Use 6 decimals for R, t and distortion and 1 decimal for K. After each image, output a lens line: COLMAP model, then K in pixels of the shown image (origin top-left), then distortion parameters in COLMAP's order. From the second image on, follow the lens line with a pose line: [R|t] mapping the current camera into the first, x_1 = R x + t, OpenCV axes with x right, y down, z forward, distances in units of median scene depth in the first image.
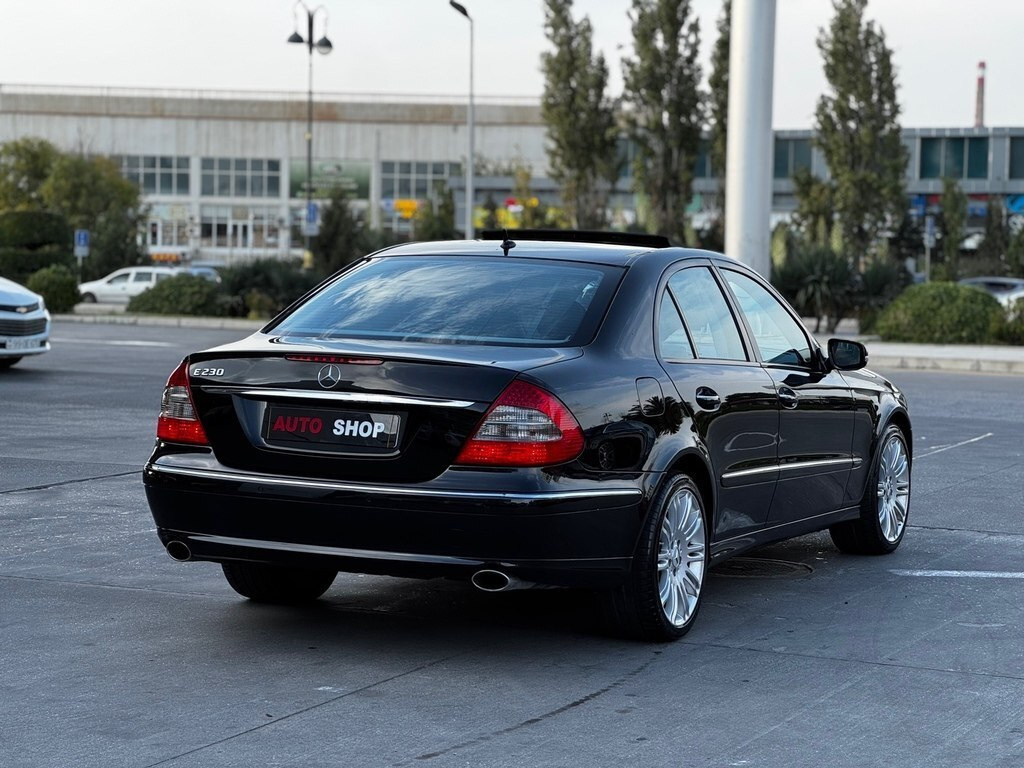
lens RADIAL K [[2381.2, 0, 512.0], [0, 2381.2, 384.0], [0, 0, 1]] dist [0.069893, 3.501261]
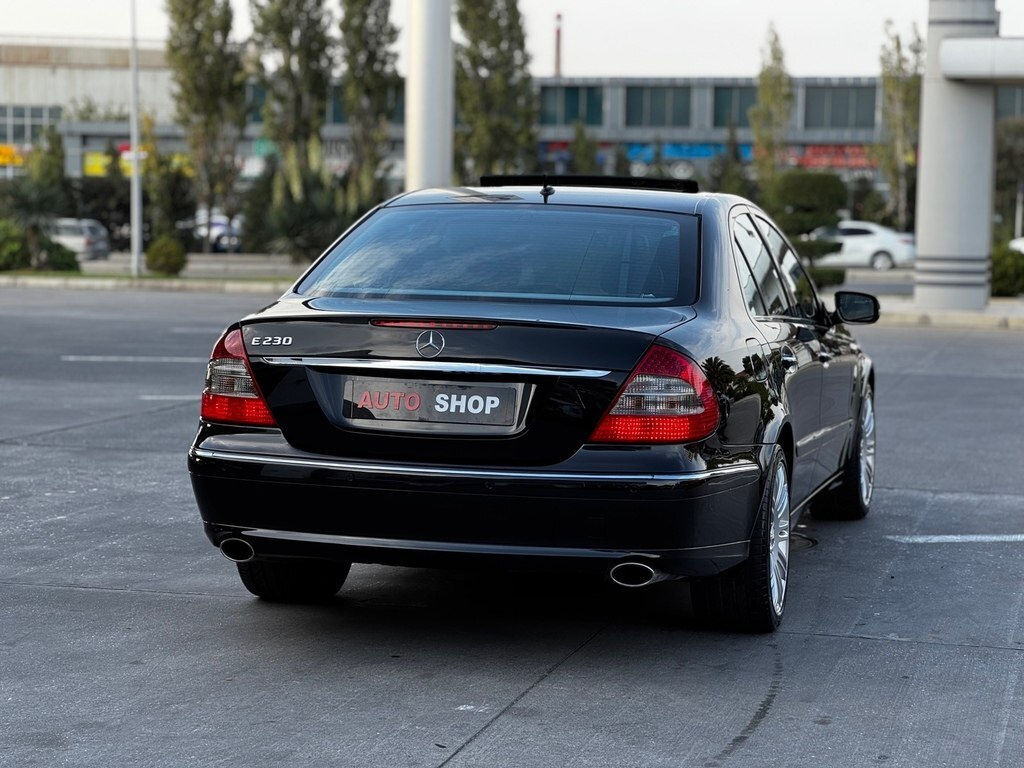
lens RADIAL K [[2362.8, 0, 506.6], [0, 2362.8, 390.4], [0, 0, 1]] dist [0.009458, 3.633129]
pose [[0.982434, -0.020832, 0.185444, -0.035451], [0.016172, 0.999515, 0.026606, -0.001507], [-0.185909, -0.023140, 0.982295, 0.025555]]
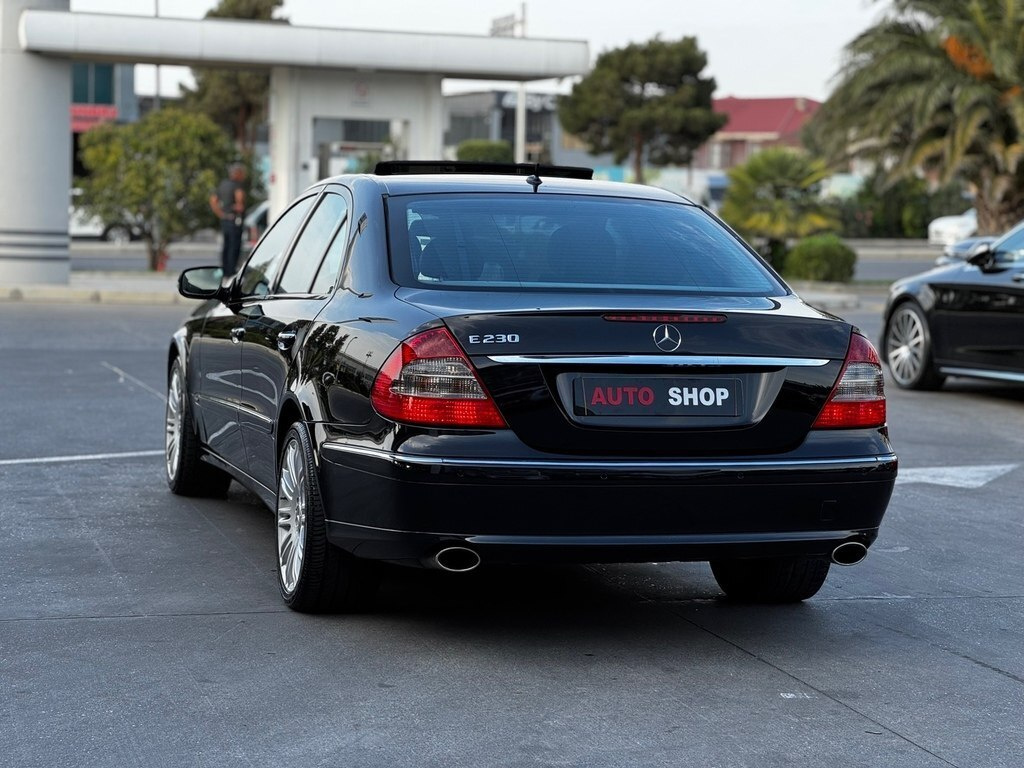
lens RADIAL K [[2362.8, 0, 506.6], [0, 2362.8, 390.4], [0, 0, 1]] dist [0.009458, 3.633129]
pose [[0.736046, -0.058792, 0.674373, -0.118600], [0.030194, 0.998081, 0.054058, -0.005508], [-0.676257, -0.019427, 0.736409, 0.069002]]
